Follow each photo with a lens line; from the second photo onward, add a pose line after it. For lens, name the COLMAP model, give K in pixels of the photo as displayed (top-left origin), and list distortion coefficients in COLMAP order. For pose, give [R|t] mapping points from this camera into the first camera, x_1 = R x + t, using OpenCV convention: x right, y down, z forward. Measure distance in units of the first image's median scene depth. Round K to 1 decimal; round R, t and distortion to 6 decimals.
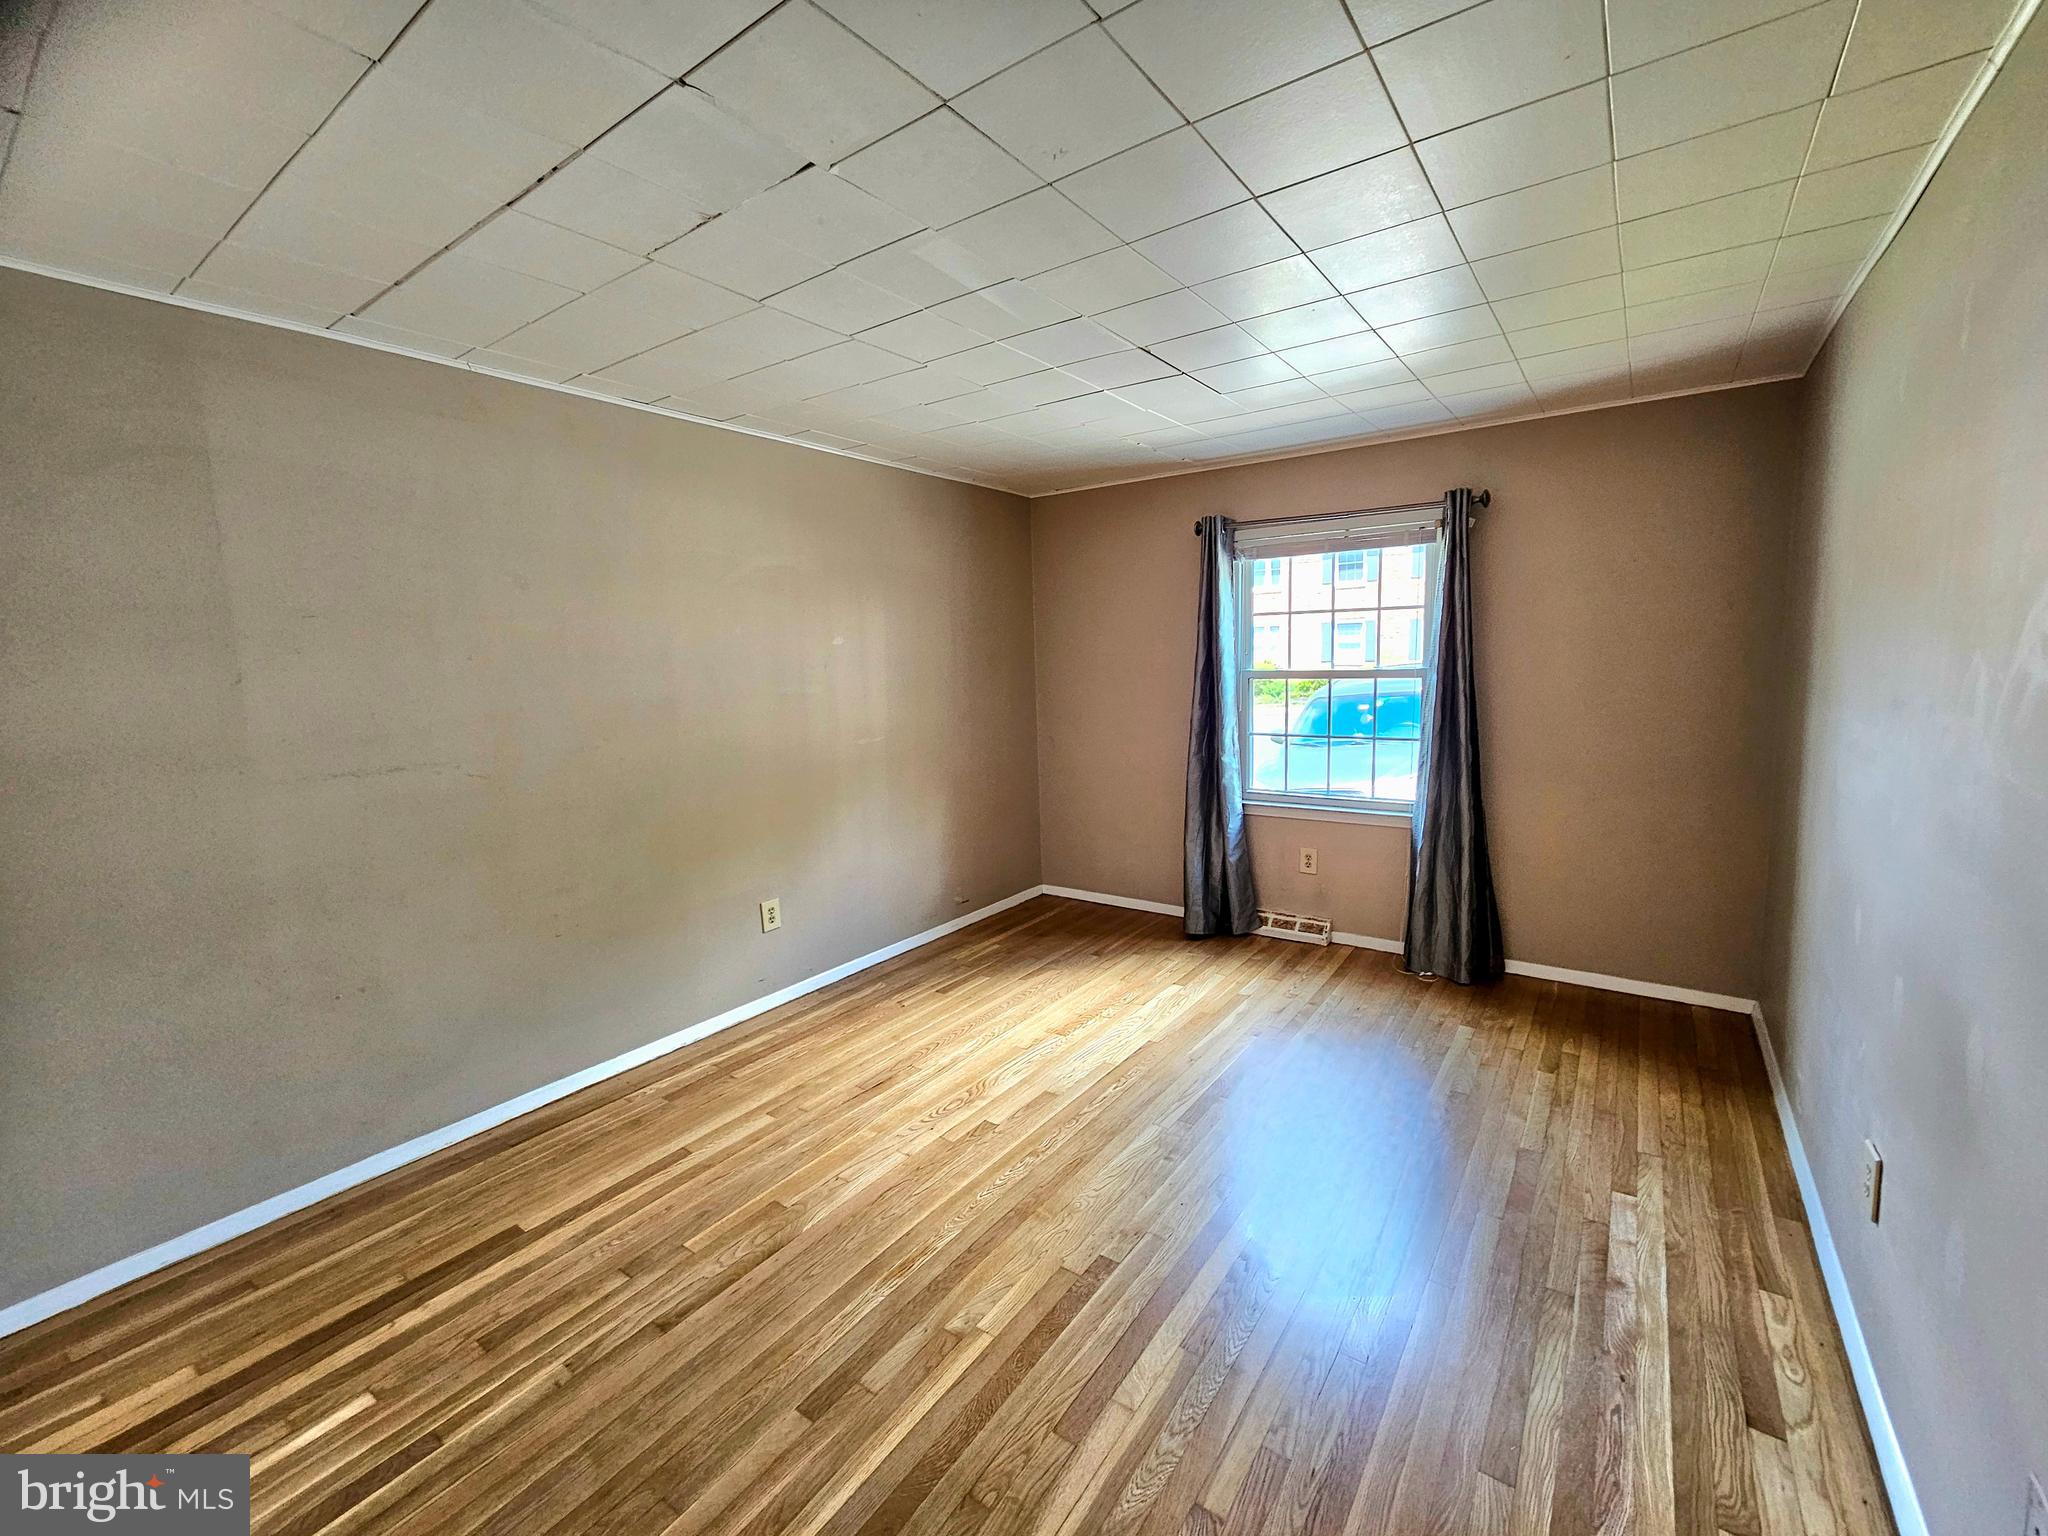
lens RADIAL K [[846.8, 0, 1029.8], [0, 846.8, 761.2], [0, 0, 1]] dist [0.000006, 0.000271]
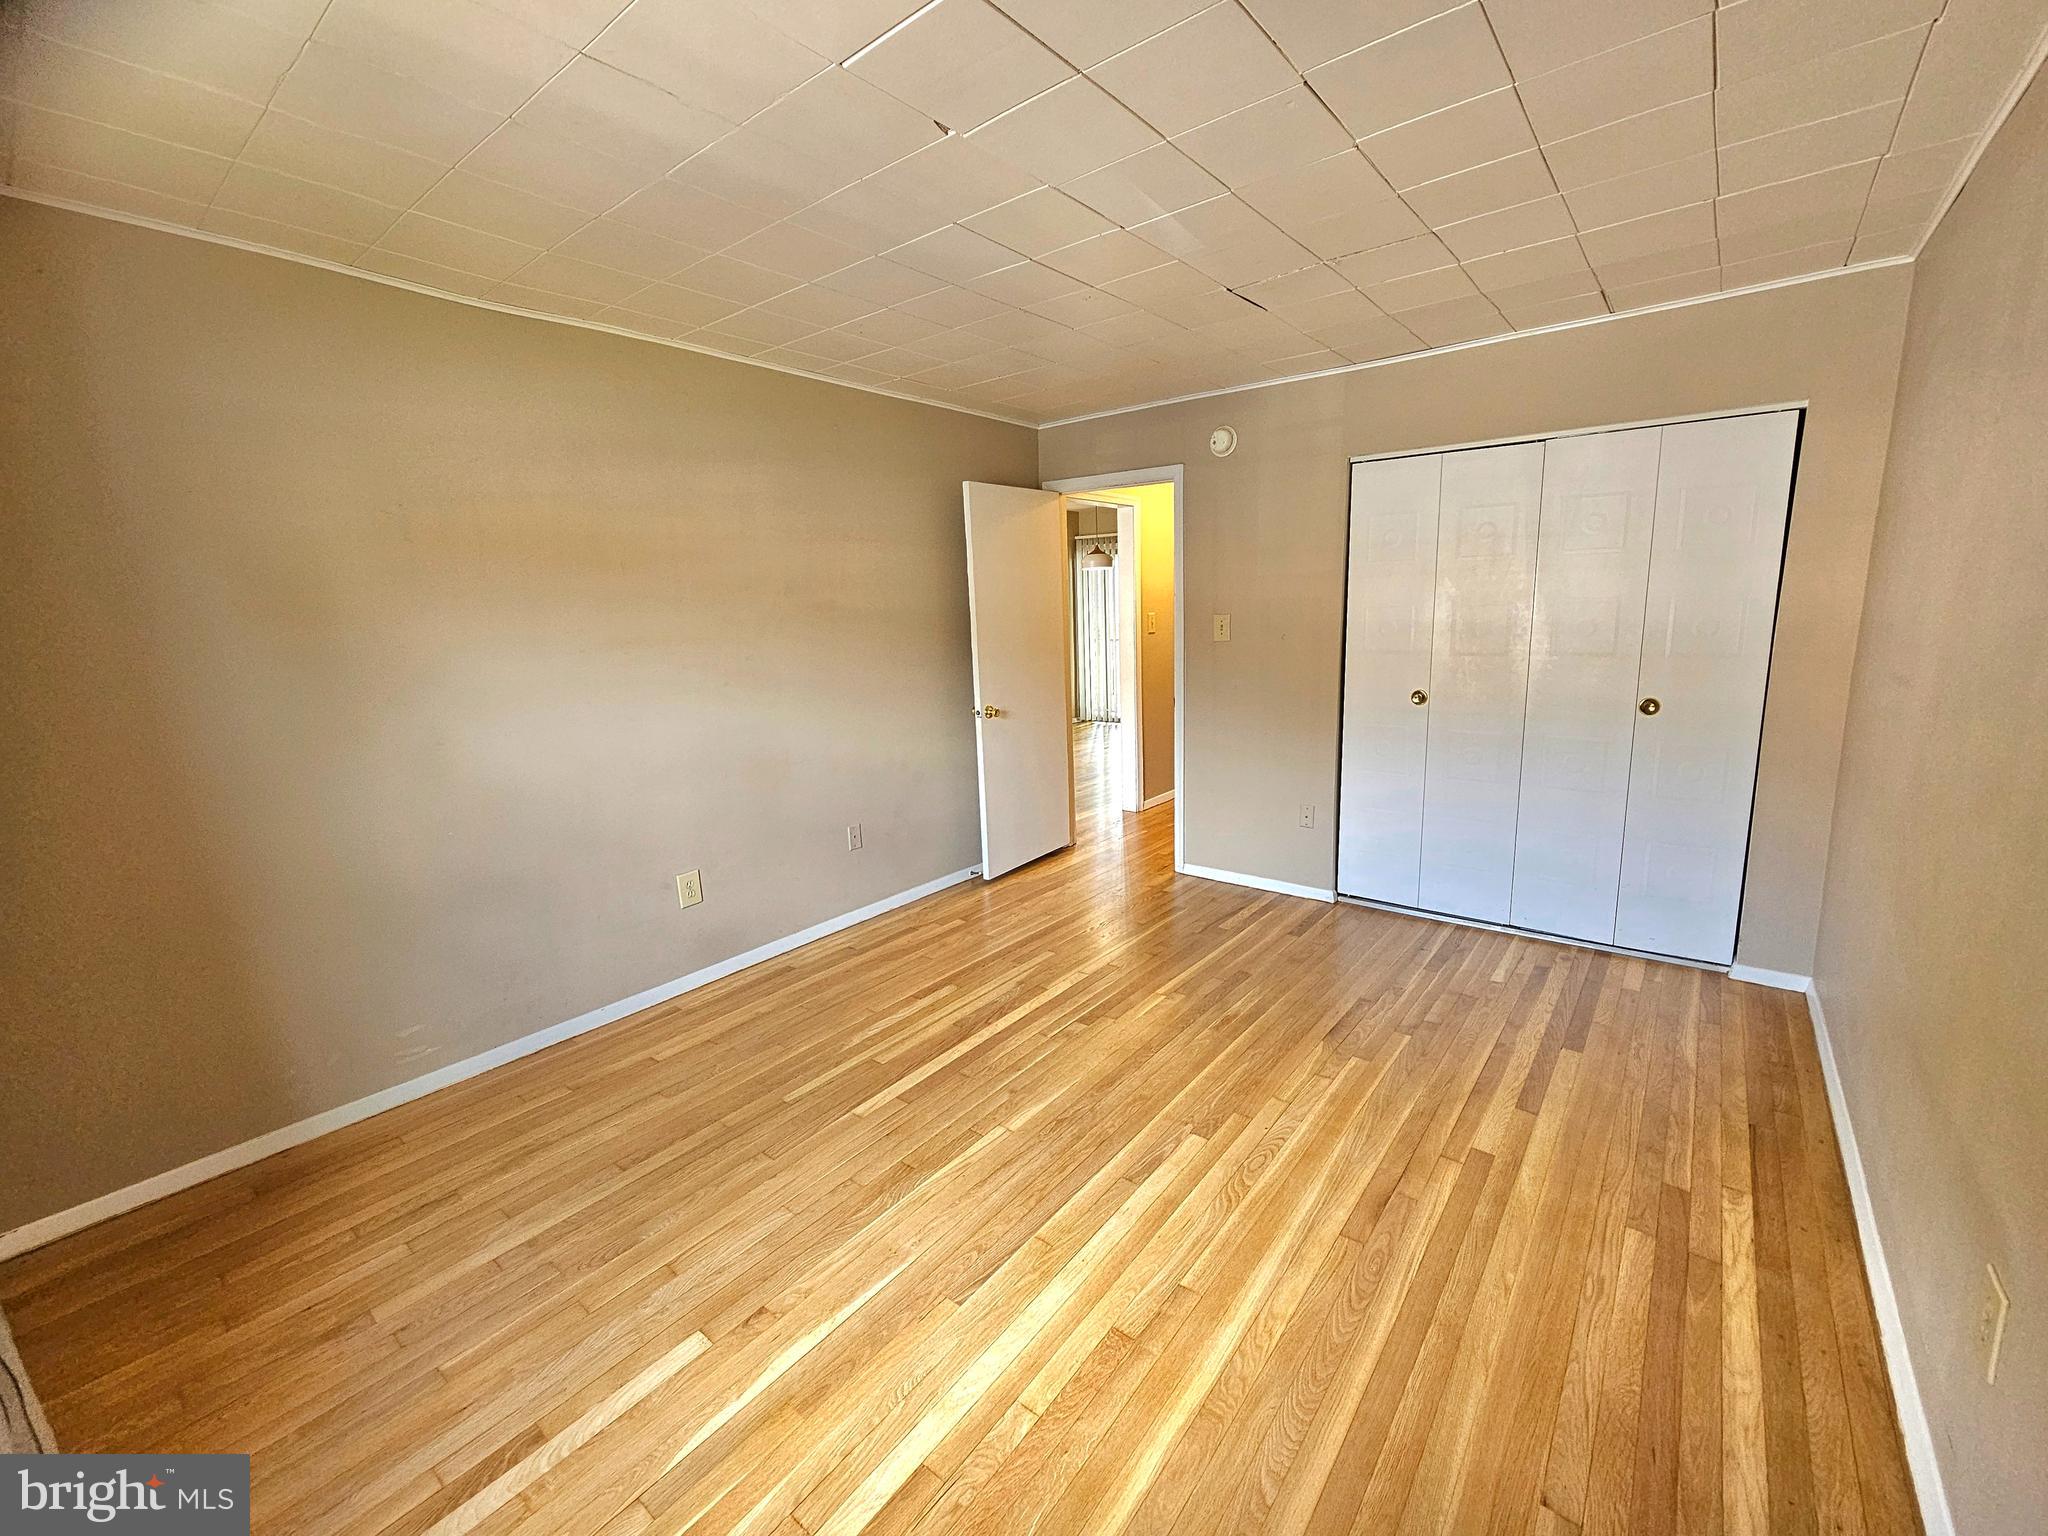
lens RADIAL K [[846.8, 0, 1028.3], [0, 846.8, 763.0], [0, 0, 1]] dist [0.000006, 0.000271]
pose [[-0.997166, 0.041422, 0.062809, 0.064865], [0.058912, 0.949125, 0.309340, -0.227619], [-0.046800, 0.312163, -0.948875, 1.887026]]
